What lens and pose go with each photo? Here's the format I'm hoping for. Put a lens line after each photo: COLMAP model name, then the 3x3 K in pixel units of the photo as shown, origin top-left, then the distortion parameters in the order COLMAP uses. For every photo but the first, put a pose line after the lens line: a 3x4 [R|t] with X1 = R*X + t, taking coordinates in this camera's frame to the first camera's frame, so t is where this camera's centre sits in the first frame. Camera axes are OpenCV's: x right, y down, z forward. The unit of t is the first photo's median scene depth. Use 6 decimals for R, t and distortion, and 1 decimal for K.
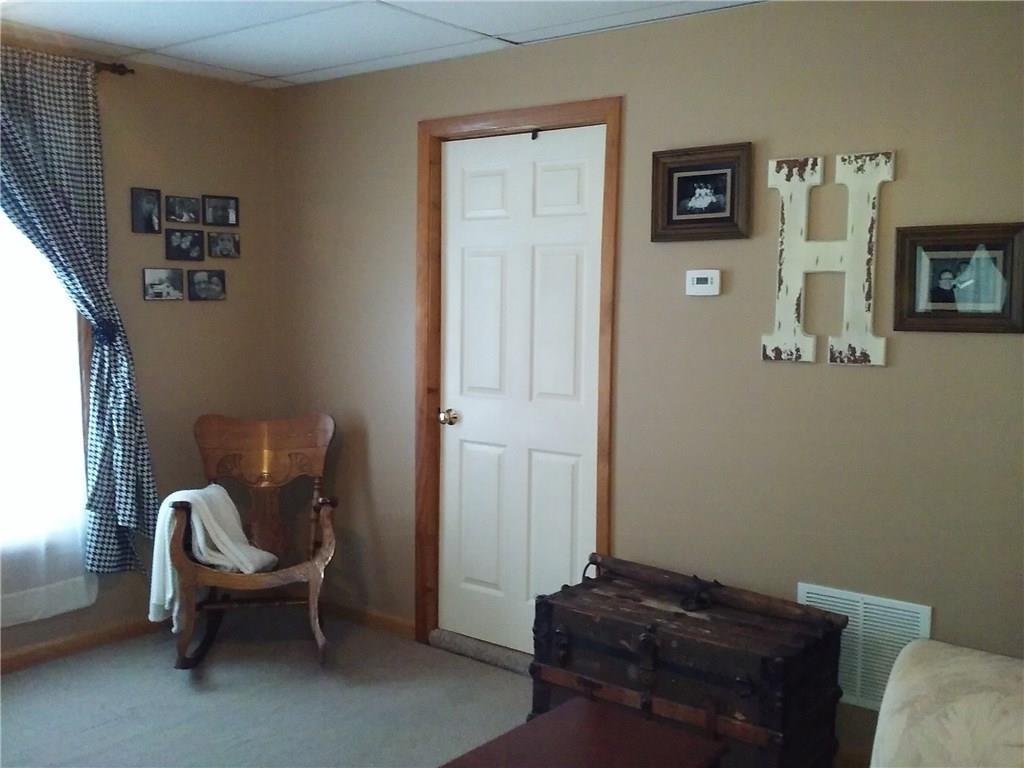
lens RADIAL K [[1025.6, 0, 514.6], [0, 1025.6, 374.2], [0, 0, 1]] dist [0.156288, -0.454987]
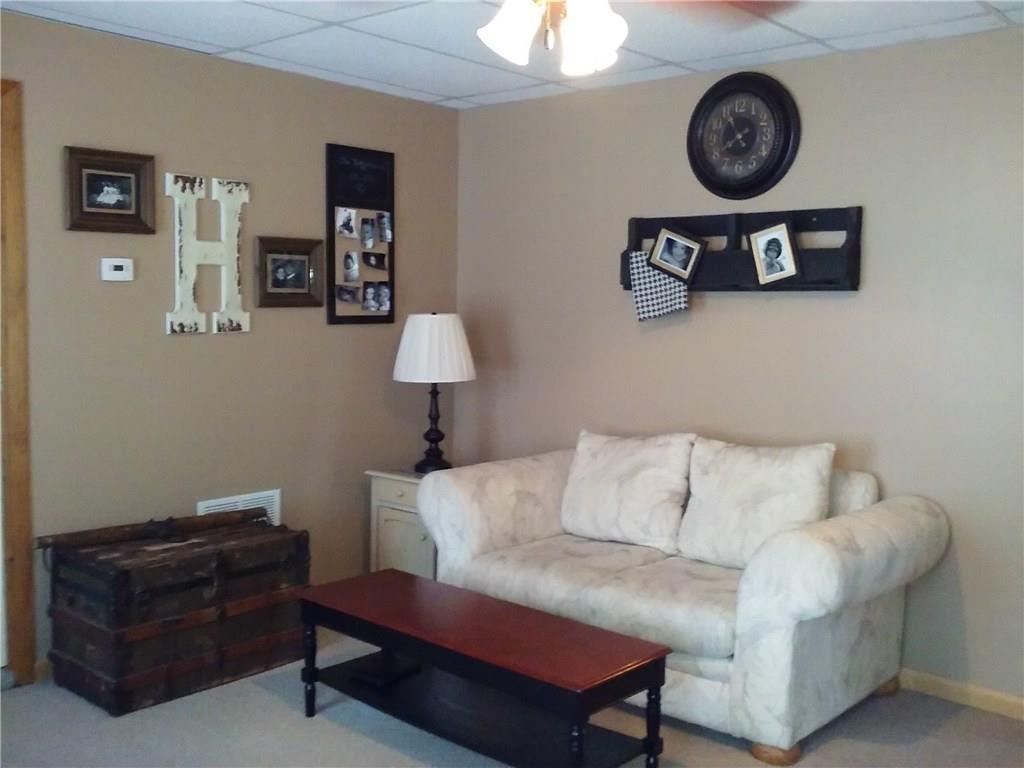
lens RADIAL K [[1025.6, 0, 514.6], [0, 1025.6, 374.2], [0, 0, 1]] dist [0.156288, -0.454987]
pose [[0.050300, -0.085185, 0.995095, -1.006630], [0.068313, 0.994316, 0.081665, -0.039749], [-0.996395, 0.063870, 0.055833, 0.534653]]
